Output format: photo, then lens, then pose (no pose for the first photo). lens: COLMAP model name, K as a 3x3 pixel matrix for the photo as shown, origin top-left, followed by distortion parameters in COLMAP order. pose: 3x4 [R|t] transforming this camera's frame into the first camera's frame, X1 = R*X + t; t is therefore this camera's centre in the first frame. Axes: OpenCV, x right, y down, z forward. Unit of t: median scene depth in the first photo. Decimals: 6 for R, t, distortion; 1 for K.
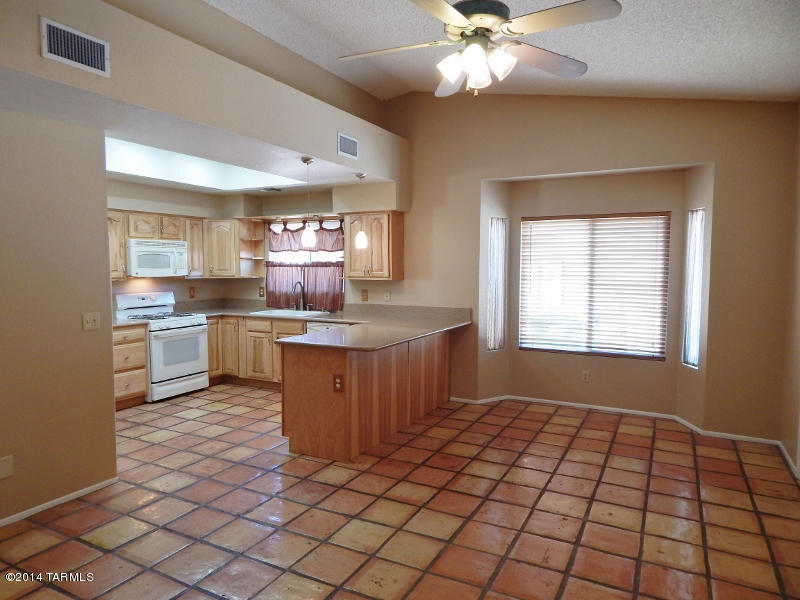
lens RADIAL K [[530.1, 0, 400.0], [0, 530.1, 300.0], [0, 0, 1]] dist [0.005205, -0.000390]
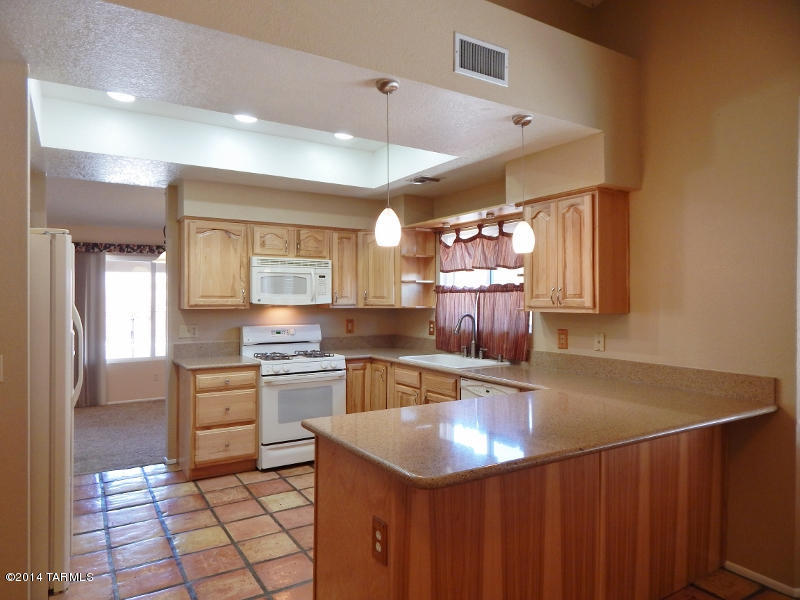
lens RADIAL K [[530.1, 0, 400.0], [0, 530.1, 300.0], [0, 0, 1]] dist [0.005205, -0.000390]
pose [[0.862711, 0.002701, -0.505689, 0.077142], [-0.036033, 0.997772, -0.056143, -0.012445], [0.504411, 0.066656, 0.860887, 0.393152]]
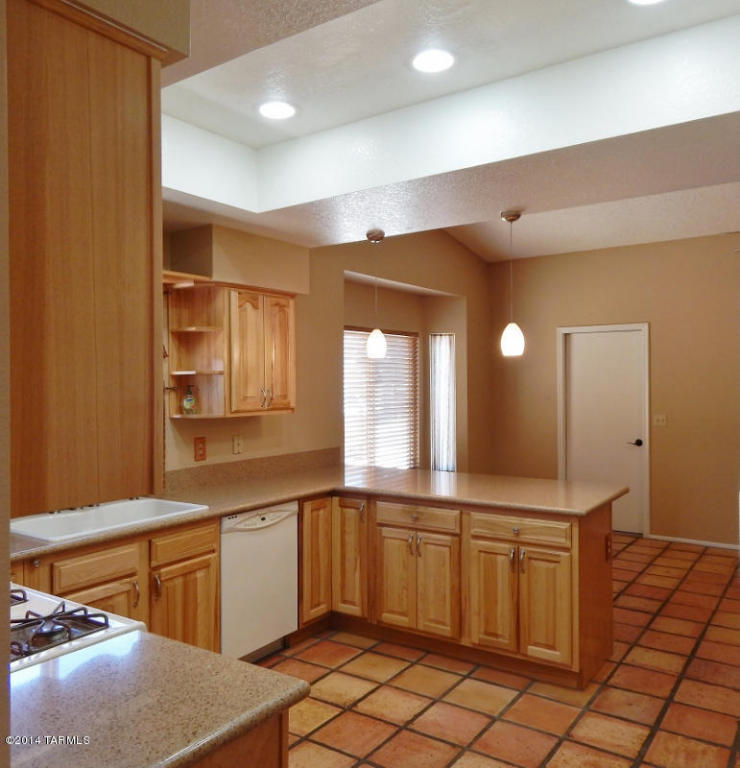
lens RADIAL K [[669.0, 0, 370.0], [0, 669.0, 384.0], [0, 0, 1]] dist [-0.004300, -0.005040]
pose [[0.122197, -0.008887, 0.992466, -0.678652], [0.075495, 0.997146, -0.000367, -0.057969], [-0.989630, 0.074972, 0.122520, 0.761352]]
